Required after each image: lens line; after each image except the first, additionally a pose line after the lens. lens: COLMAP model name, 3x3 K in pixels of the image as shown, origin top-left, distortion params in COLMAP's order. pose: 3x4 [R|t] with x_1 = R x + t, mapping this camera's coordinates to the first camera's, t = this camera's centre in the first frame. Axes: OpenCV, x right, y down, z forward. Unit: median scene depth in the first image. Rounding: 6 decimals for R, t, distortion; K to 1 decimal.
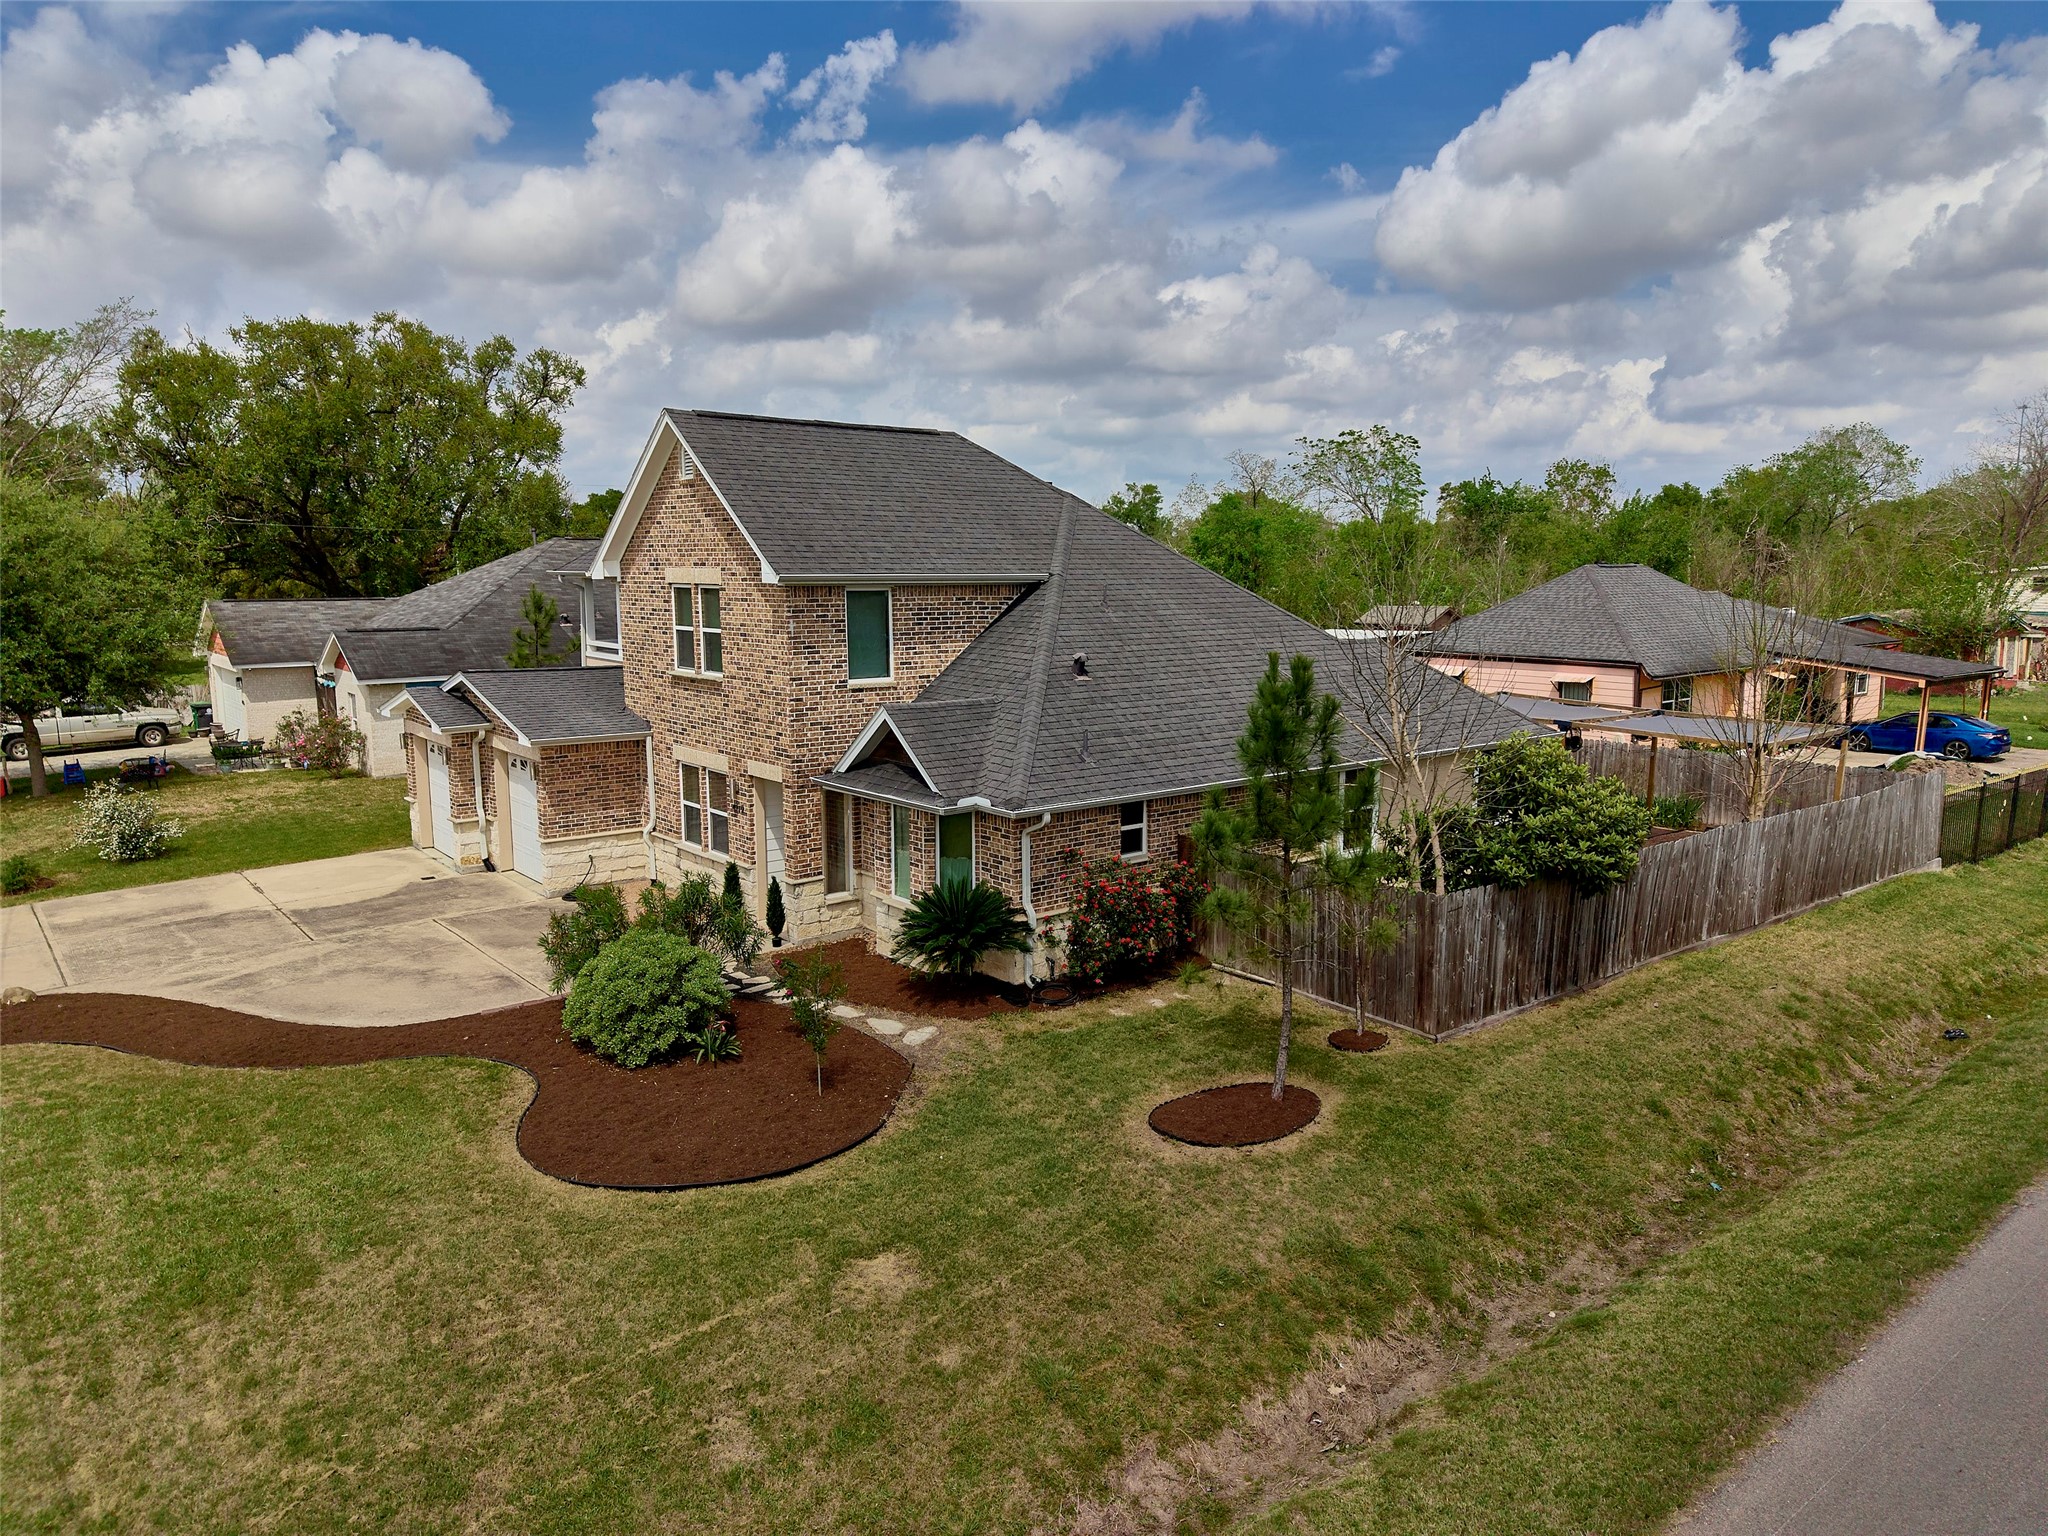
lens RADIAL K [[1390.2, 0, 1026.8], [0, 1390.2, 774.4], [0, 0, 1]] dist [0.015063, -0.018125]
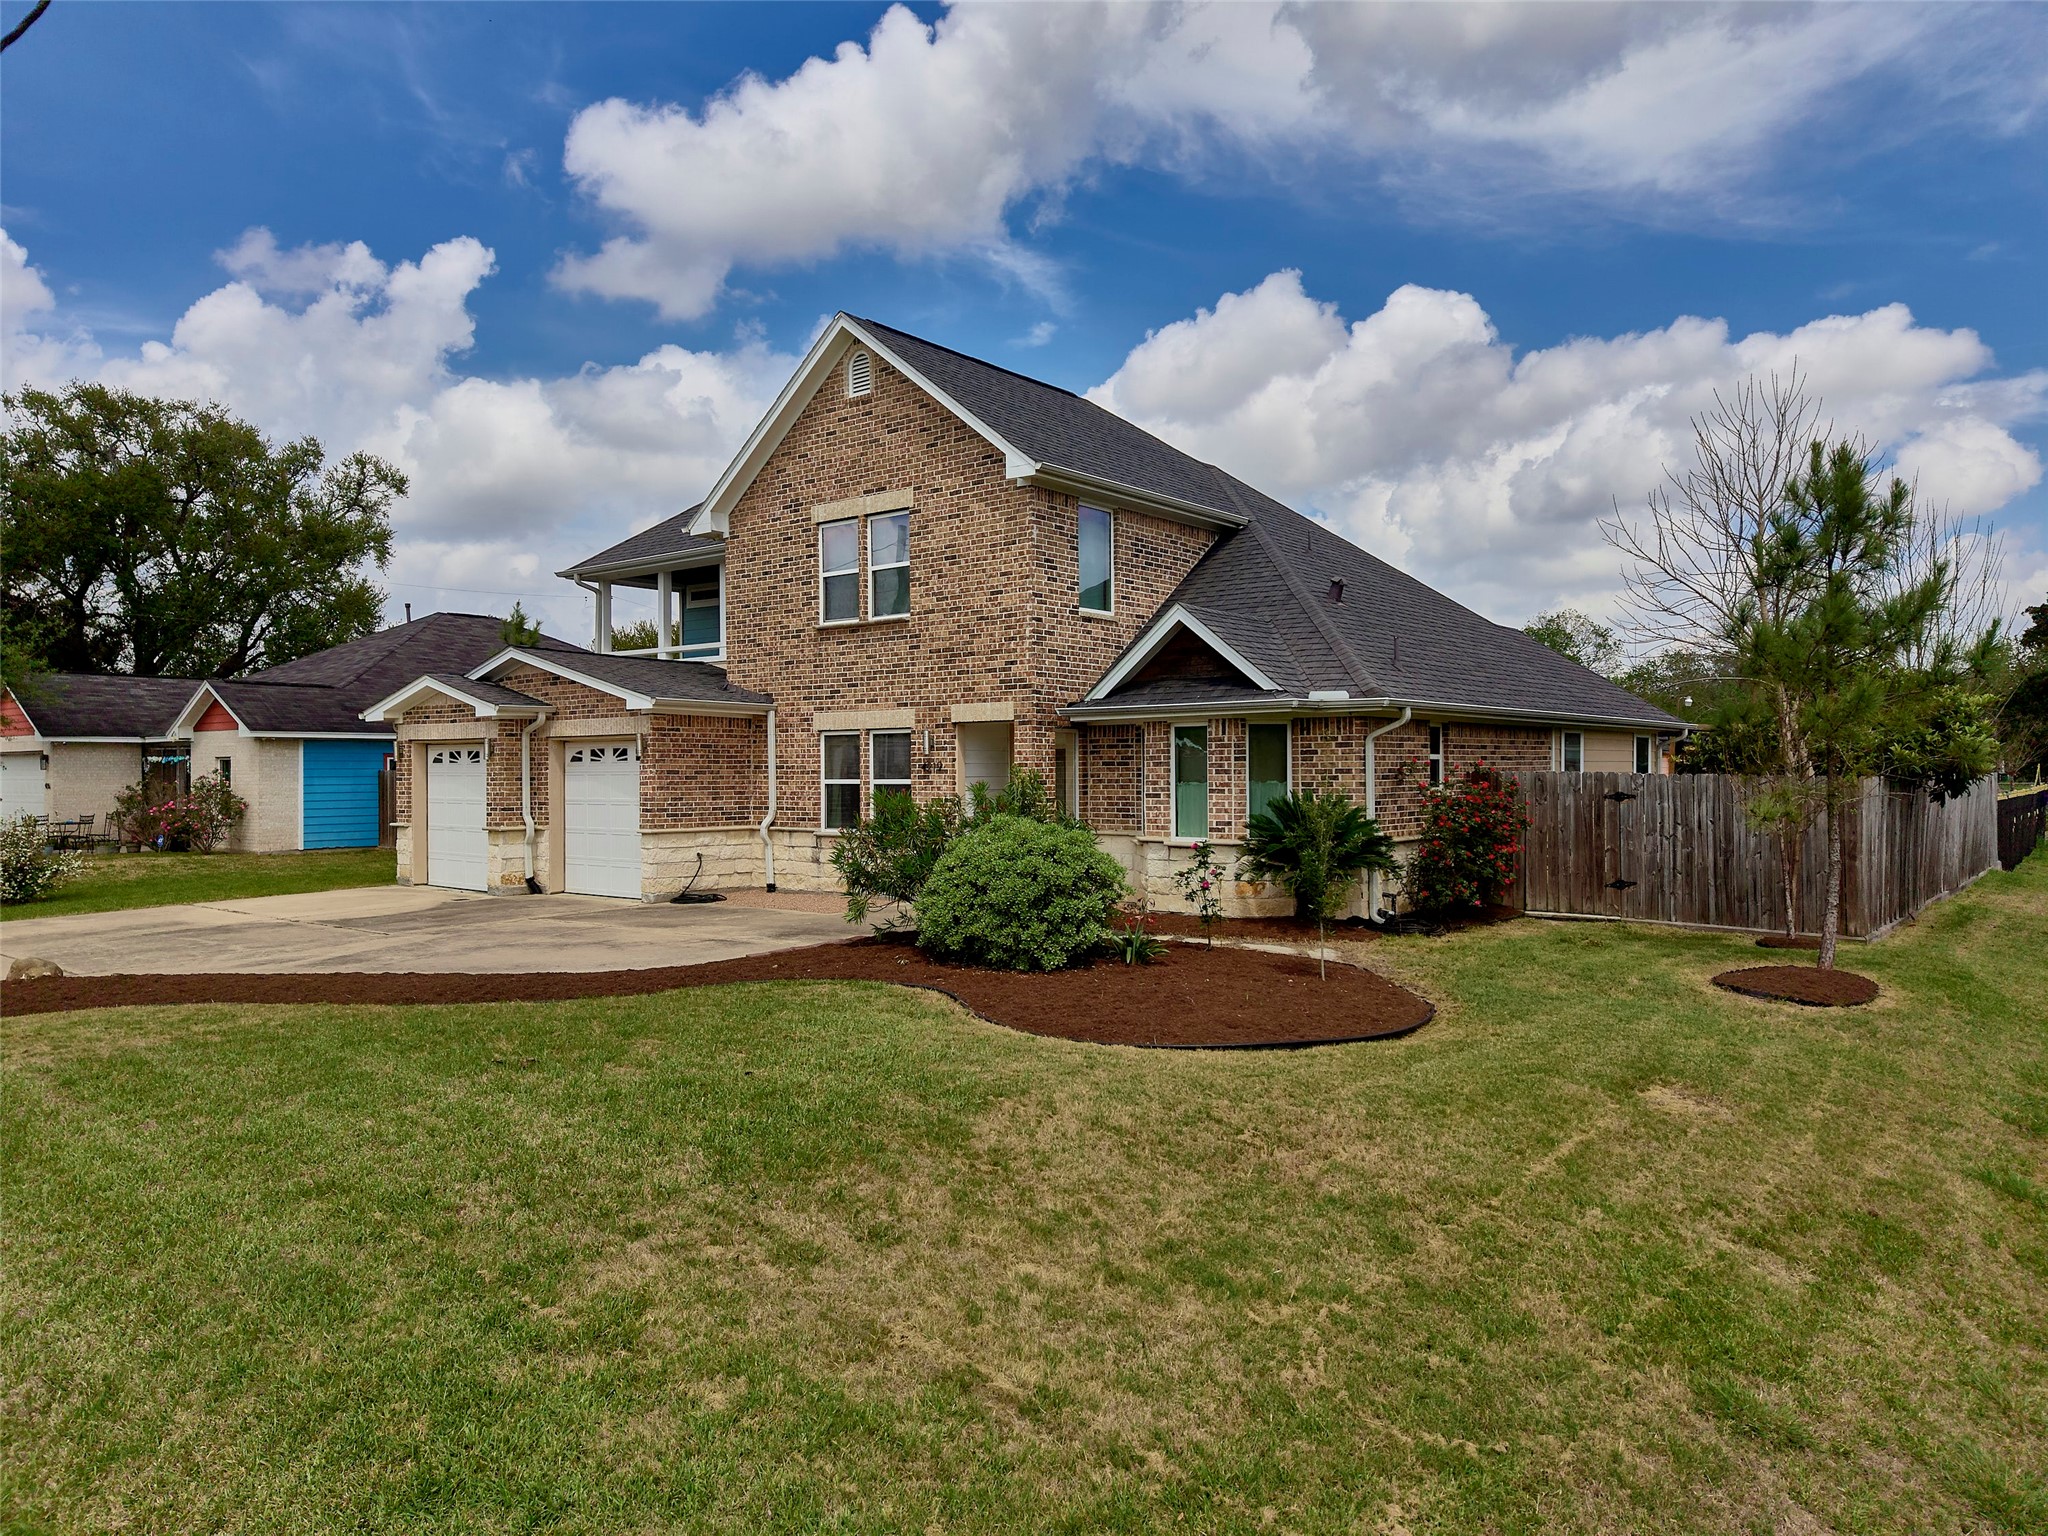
lens RADIAL K [[1390.2, 0, 1016.0], [0, 1390.2, 768.5], [0, 0, 1]] dist [0.015063, -0.018125]
pose [[0.978218, -0.001161, 0.207575, -0.316003], [0.034333, 0.987116, -0.156277, 0.150594], [-0.204719, 0.159999, 0.965655, 0.171123]]
